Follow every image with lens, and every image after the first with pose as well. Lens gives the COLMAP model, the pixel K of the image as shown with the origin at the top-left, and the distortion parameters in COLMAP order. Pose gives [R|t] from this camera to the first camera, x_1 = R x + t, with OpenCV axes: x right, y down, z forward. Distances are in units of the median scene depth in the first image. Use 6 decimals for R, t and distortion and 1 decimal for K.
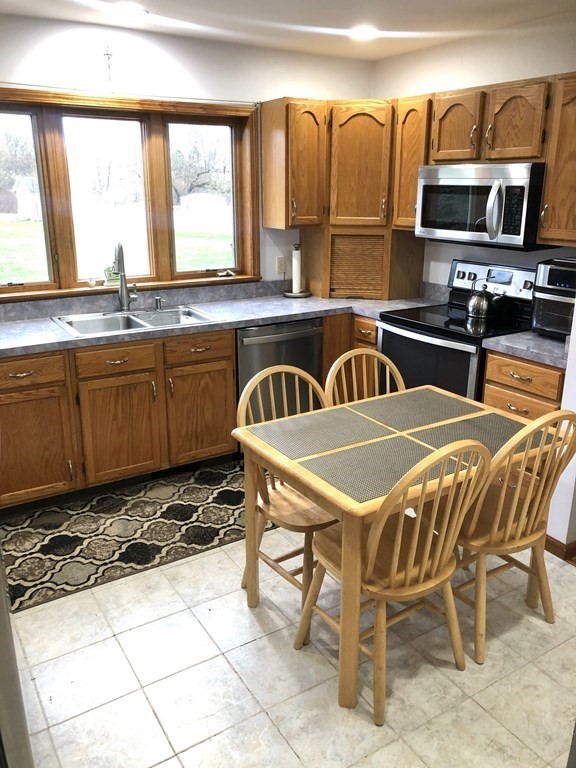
lens RADIAL K [[626.4, 0, 289.2], [0, 626.4, 383.2], [0, 0, 1]] dist [0.054121, -0.041772]
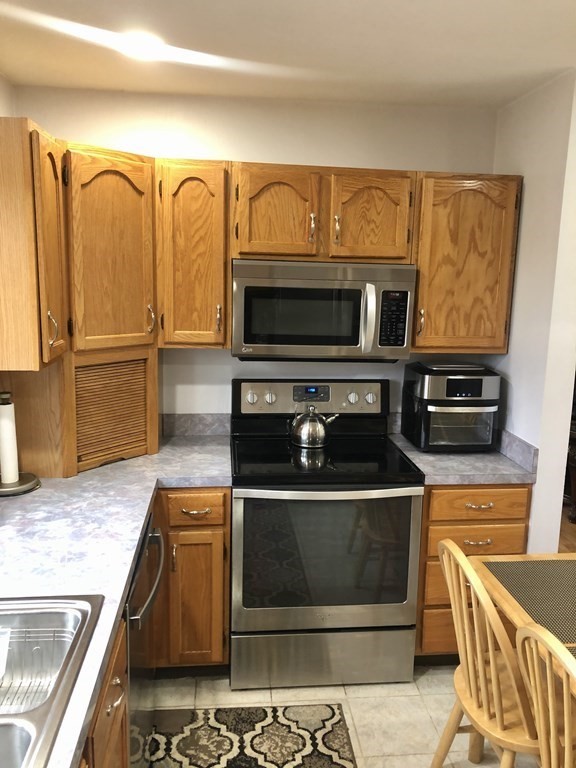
lens RADIAL K [[626.4, 0, 287.4], [0, 626.4, 380.7], [0, 0, 1]] dist [0.054121, -0.041772]
pose [[0.446015, -0.156805, 0.881182, -0.389060], [0.247779, 0.967686, 0.046784, -0.225352], [-0.860044, 0.197473, 0.470456, 0.629315]]
